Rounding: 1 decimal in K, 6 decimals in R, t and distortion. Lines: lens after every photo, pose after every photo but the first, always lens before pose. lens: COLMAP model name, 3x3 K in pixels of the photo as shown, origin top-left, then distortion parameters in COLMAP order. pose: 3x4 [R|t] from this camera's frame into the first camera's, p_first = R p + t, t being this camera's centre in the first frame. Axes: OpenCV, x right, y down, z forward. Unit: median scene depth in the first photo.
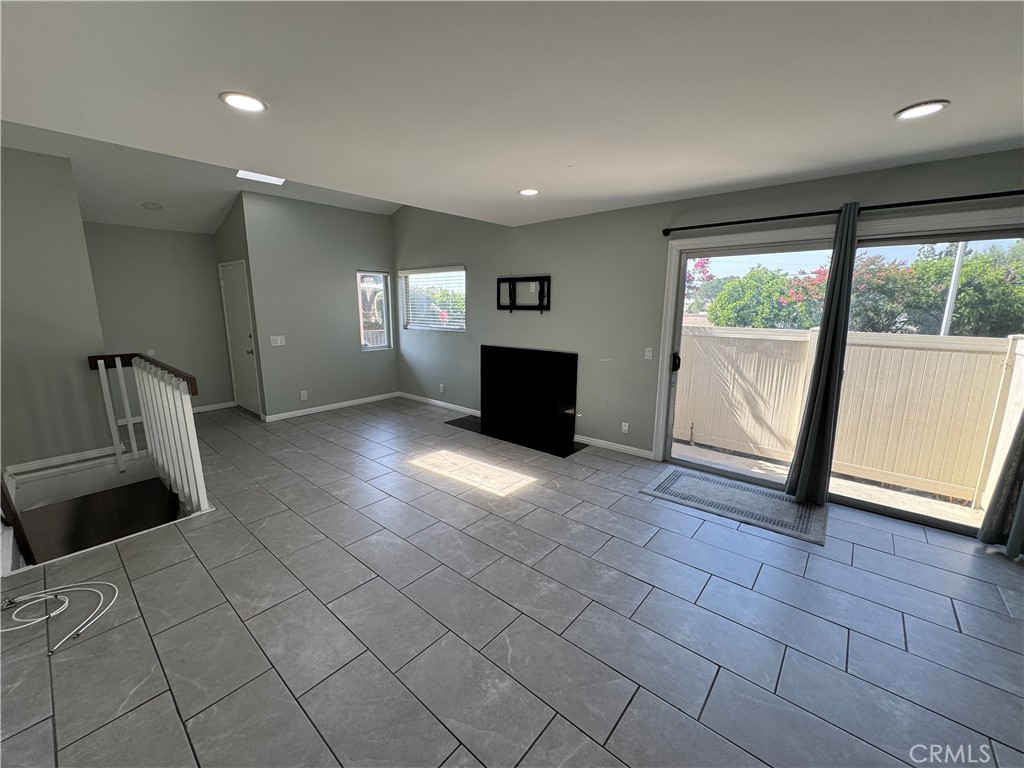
lens RADIAL K [[409.4, 0, 513.4], [0, 409.4, 381.4], [0, 0, 1]] dist [-0.002957, 0.000376]
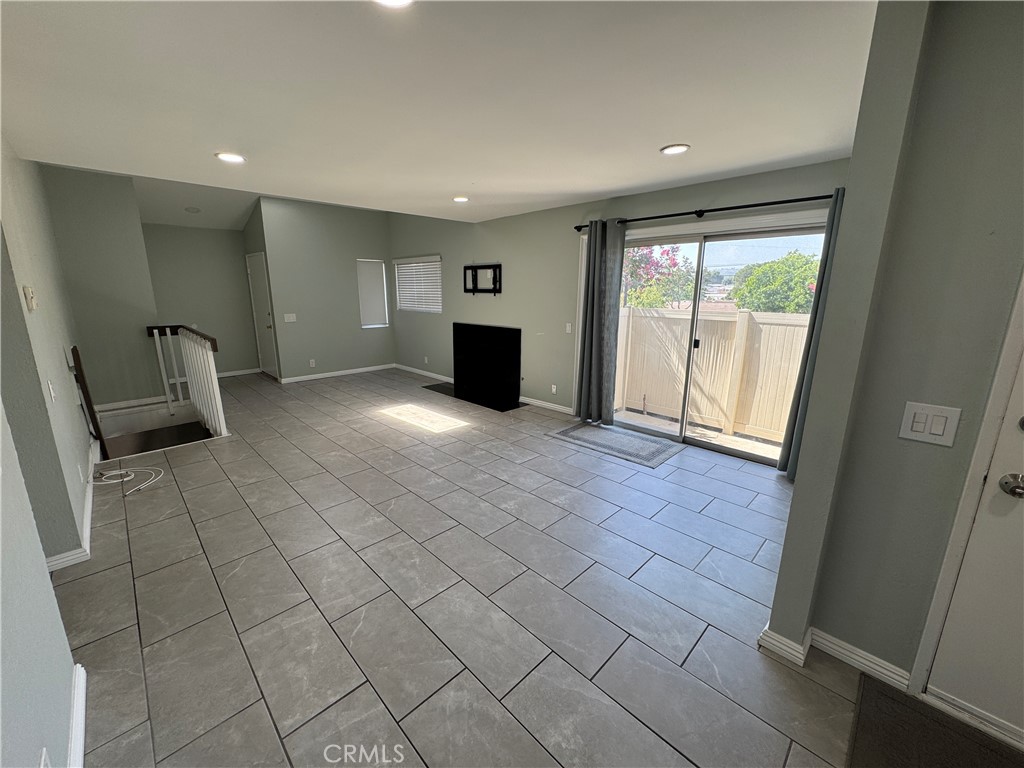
lens RADIAL K [[409.4, 0, 514.6], [0, 409.4, 382.0], [0, 0, 1]] dist [-0.002957, 0.000376]
pose [[0.996520, 0.019014, -0.081161, 0.264885], [-0.016227, 0.999260, 0.034871, 0.052355], [0.081764, -0.033433, 0.996091, -0.235237]]
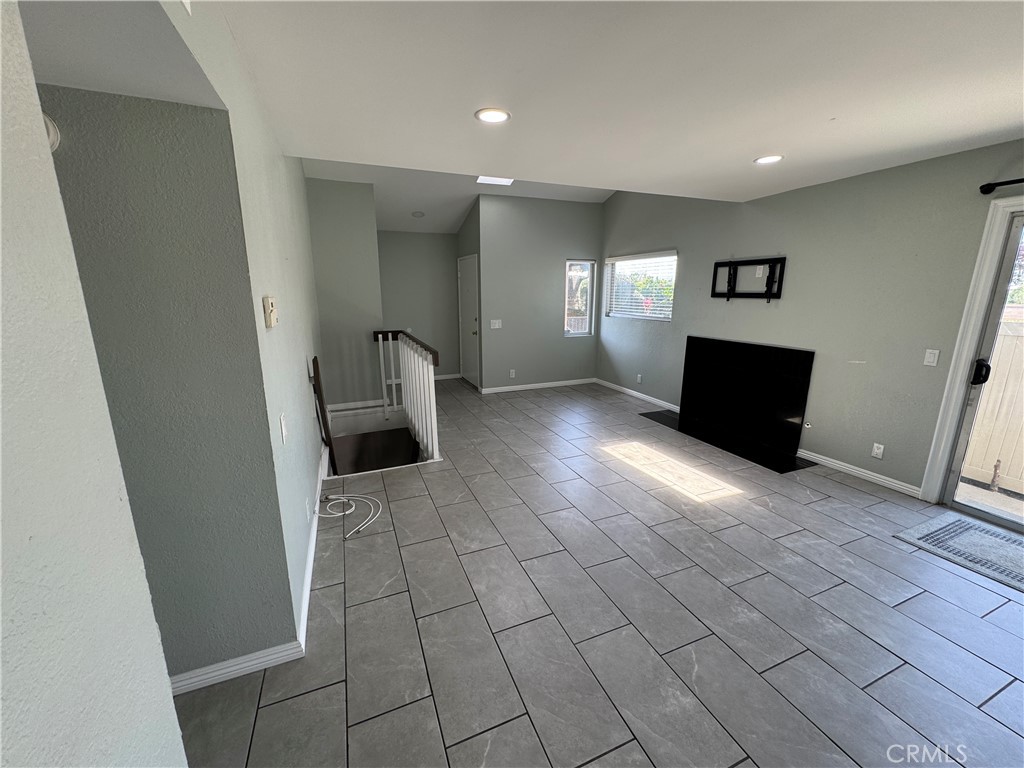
lens RADIAL K [[409.4, 0, 513.2], [0, 409.4, 381.3], [0, 0, 1]] dist [-0.002957, 0.000376]
pose [[0.890434, 0.093765, -0.445349, -0.011470], [-0.080603, 0.995568, 0.048451, 0.000319], [0.447918, -0.007246, 0.894045, -0.004253]]
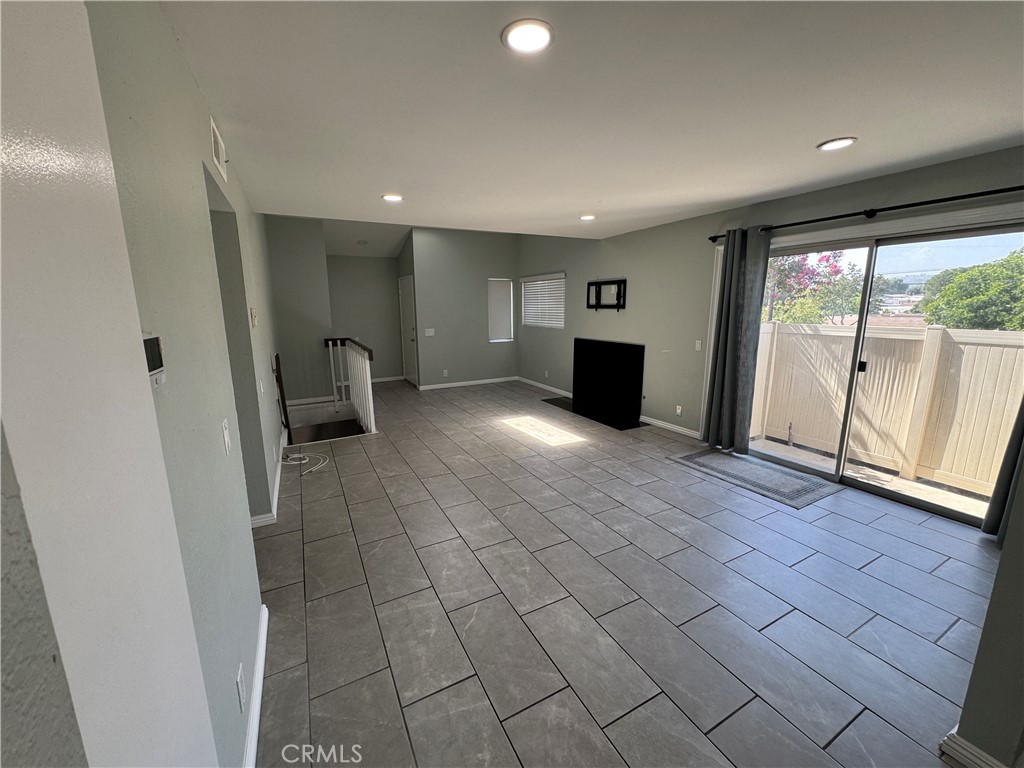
lens RADIAL K [[409.4, 0, 513.5], [0, 409.4, 381.9], [0, 0, 1]] dist [-0.002957, 0.000376]
pose [[0.928781, 0.056718, -0.366263, 0.268927], [-0.057181, 0.998318, 0.009595, 0.051274], [0.366191, 0.012032, 0.930462, -0.243139]]
